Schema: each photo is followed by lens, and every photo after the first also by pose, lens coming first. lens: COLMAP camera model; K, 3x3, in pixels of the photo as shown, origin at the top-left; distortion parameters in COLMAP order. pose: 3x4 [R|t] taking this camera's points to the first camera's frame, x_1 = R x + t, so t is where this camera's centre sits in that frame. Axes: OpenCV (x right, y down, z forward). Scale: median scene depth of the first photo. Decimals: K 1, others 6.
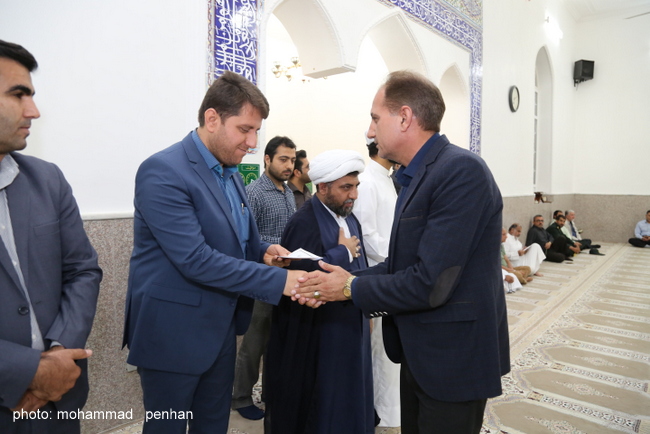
lens RADIAL K [[448.1, 0, 323.7], [0, 448.1, 206.8], [0, 0, 1]] dist [-0.158747, 0.096717]
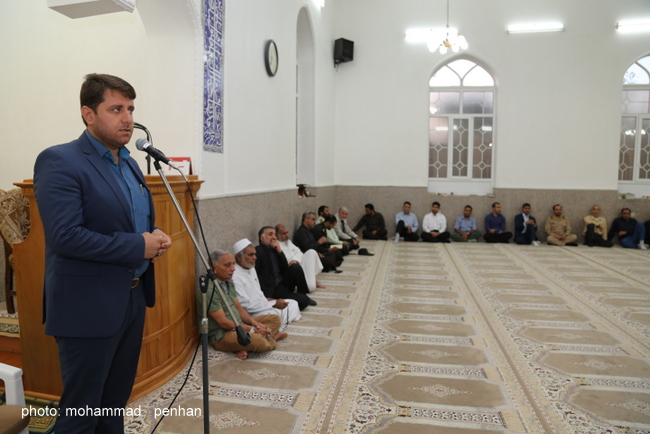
lens RADIAL K [[434.8, 0, 325.0], [0, 434.8, 217.0], [0, 0, 1]] dist [-0.070442, 0.002264]
pose [[0.859972, -0.045873, 0.508275, 0.161144], [0.023936, 0.998481, 0.049617, -0.017147], [-0.509780, -0.030503, 0.859764, 0.380251]]
